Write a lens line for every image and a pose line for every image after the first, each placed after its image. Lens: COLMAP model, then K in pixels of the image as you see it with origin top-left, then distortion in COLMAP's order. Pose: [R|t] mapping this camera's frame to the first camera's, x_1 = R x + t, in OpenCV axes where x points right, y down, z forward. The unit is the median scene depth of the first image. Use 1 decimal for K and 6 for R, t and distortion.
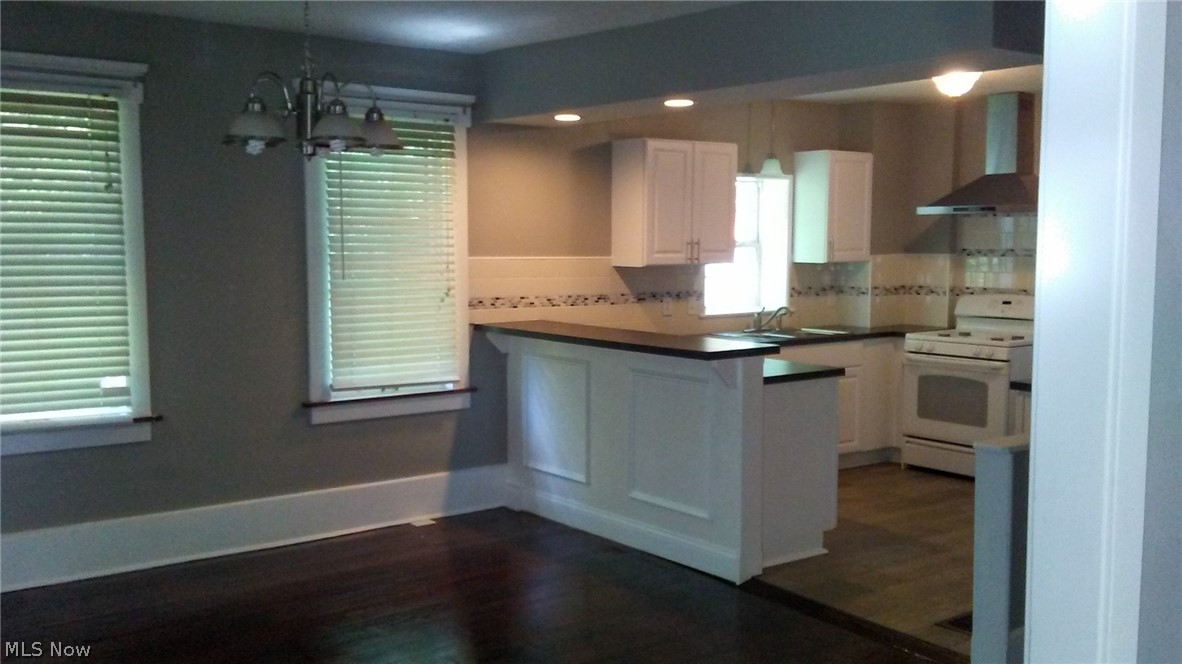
lens RADIAL K [[1107.1, 0, 591.0], [0, 1107.1, 332.0], [0, 0, 1]] dist [0.060442, -0.120919]
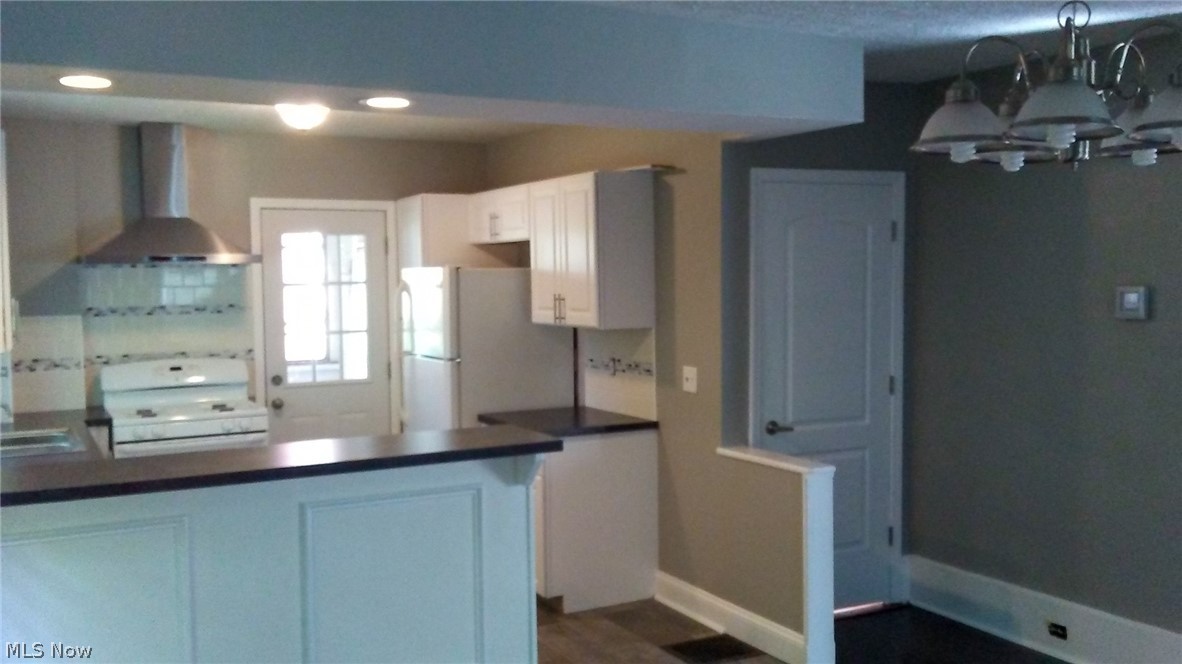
lens RADIAL K [[1107.1, 0, 591.0], [0, 1107.1, 332.0], [0, 0, 1]] dist [0.060442, -0.120919]
pose [[0.184630, -0.055297, 0.981251, -0.401917], [0.099549, 0.994333, 0.037303, -0.054240], [-0.977754, 0.090795, 0.189088, 0.523794]]
